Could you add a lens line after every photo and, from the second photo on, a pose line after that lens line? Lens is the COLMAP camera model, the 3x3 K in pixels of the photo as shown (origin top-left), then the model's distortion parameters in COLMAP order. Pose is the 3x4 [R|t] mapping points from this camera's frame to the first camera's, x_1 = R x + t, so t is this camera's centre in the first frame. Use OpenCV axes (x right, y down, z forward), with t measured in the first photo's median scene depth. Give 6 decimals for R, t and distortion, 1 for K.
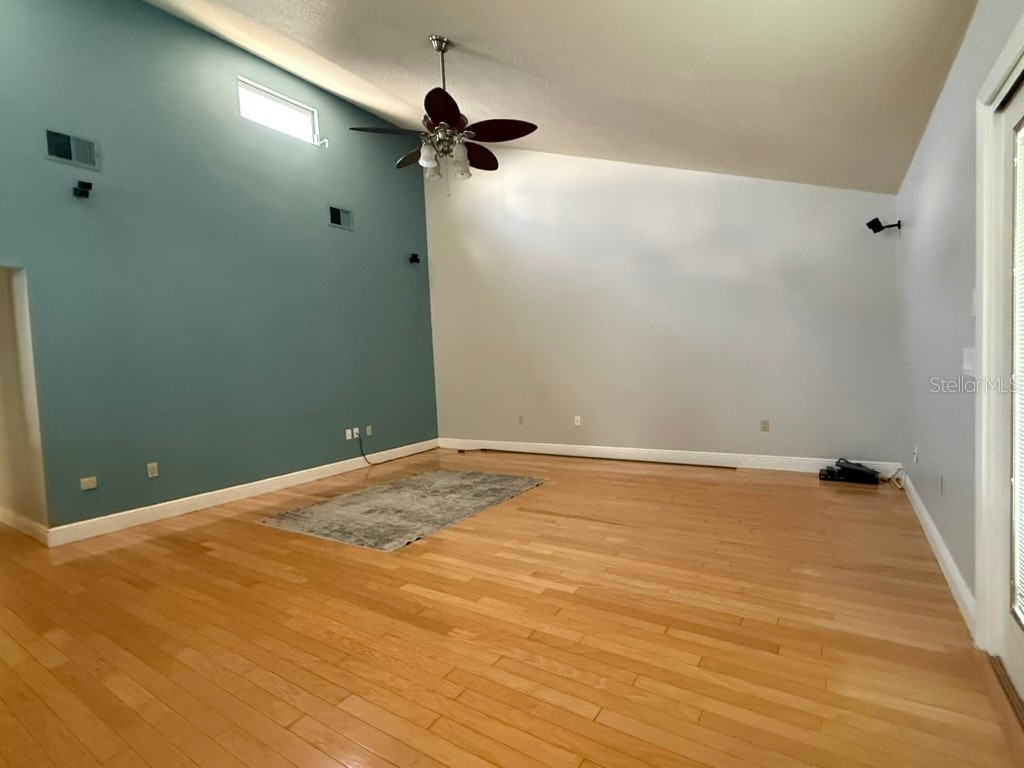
lens RADIAL K [[495.8, 0, 512.3], [0, 495.8, 387.5], [0, 0, 1]] dist [0.002191, -0.000609]
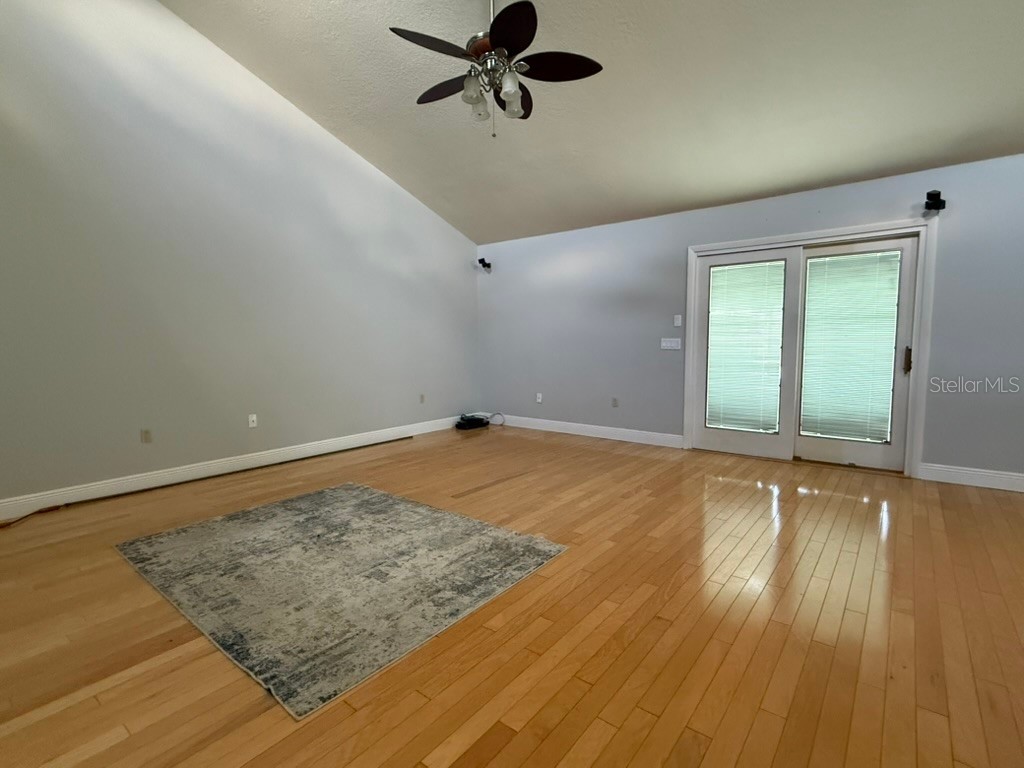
lens RADIAL K [[495.8, 0, 510.4], [0, 495.8, 383.0], [0, 0, 1]] dist [0.002191, -0.000609]
pose [[0.097603, -0.039372, 0.994446, -0.917739], [0.056862, 0.997806, 0.033924, 0.009030], [-0.993600, 0.053235, 0.099627, 0.828480]]
